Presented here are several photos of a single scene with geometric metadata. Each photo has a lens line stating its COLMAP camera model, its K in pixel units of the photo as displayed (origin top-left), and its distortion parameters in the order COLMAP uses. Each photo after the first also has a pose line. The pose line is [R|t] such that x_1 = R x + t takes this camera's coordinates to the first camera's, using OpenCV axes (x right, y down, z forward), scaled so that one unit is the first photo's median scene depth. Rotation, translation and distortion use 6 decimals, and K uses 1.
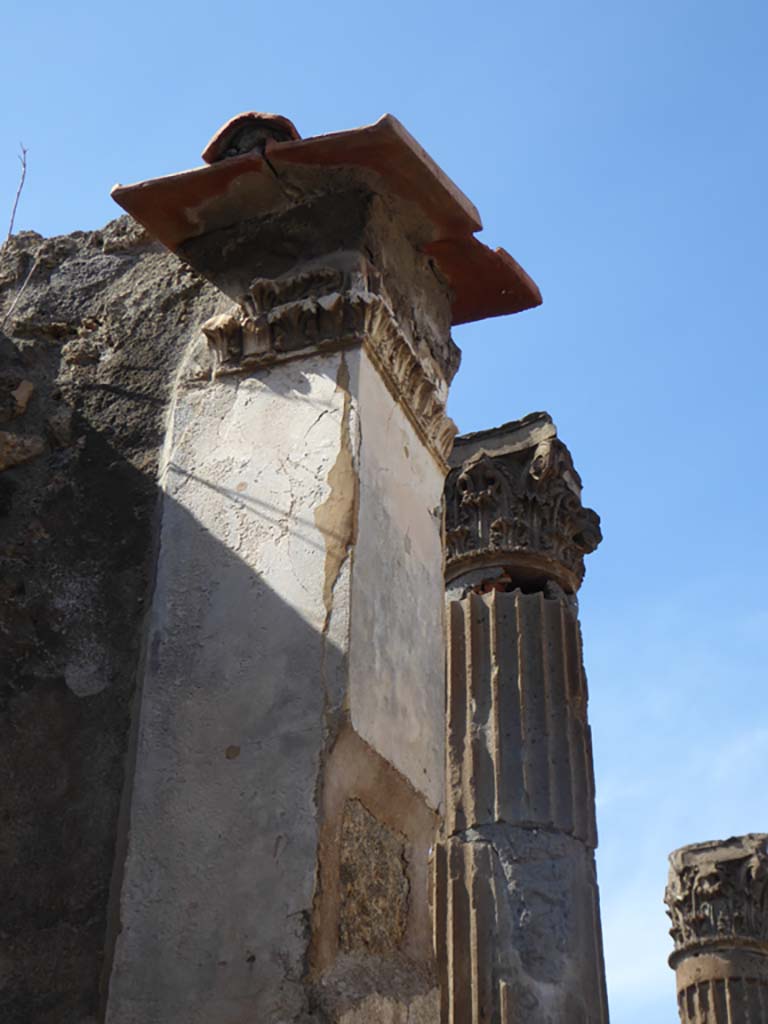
lens RADIAL K [[1854.7, 0, 384.0], [0, 1854.7, 512.0], [0, 0, 1]] dist [0.142342, -0.175545]
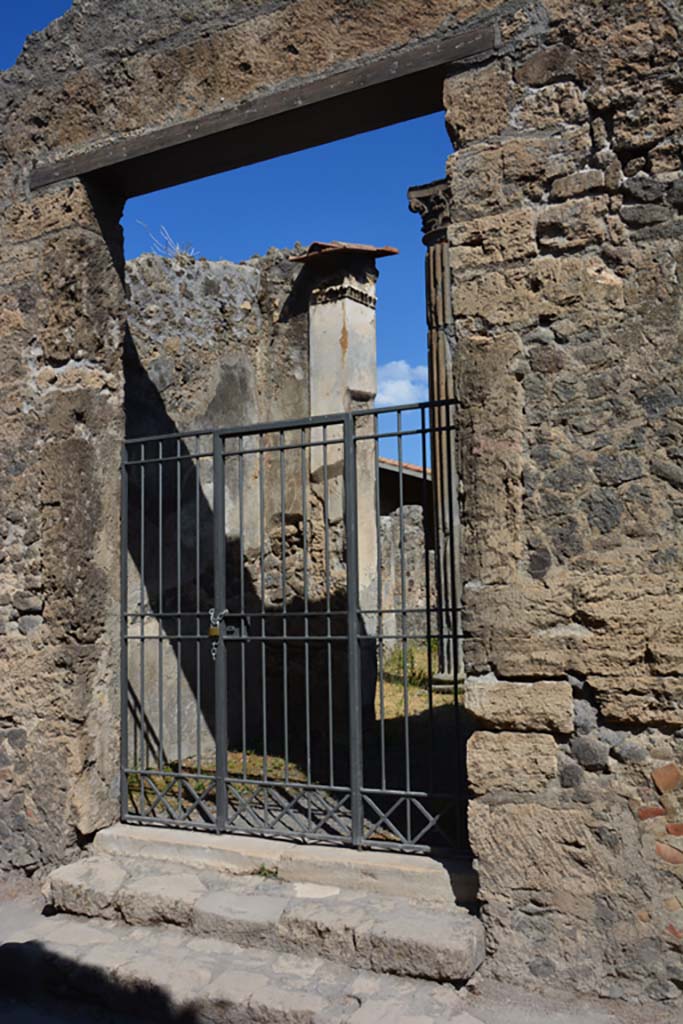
lens RADIAL K [[877.1, 0, 368.9], [0, 877.1, 519.2], [0, 0, 1]] dist [-0.096718, 0.133260]
pose [[0.985642, -0.053172, -0.160260, 0.334177], [0.124605, 0.869559, 0.477850, -0.595449], [0.113947, -0.490958, 0.863699, -1.038674]]
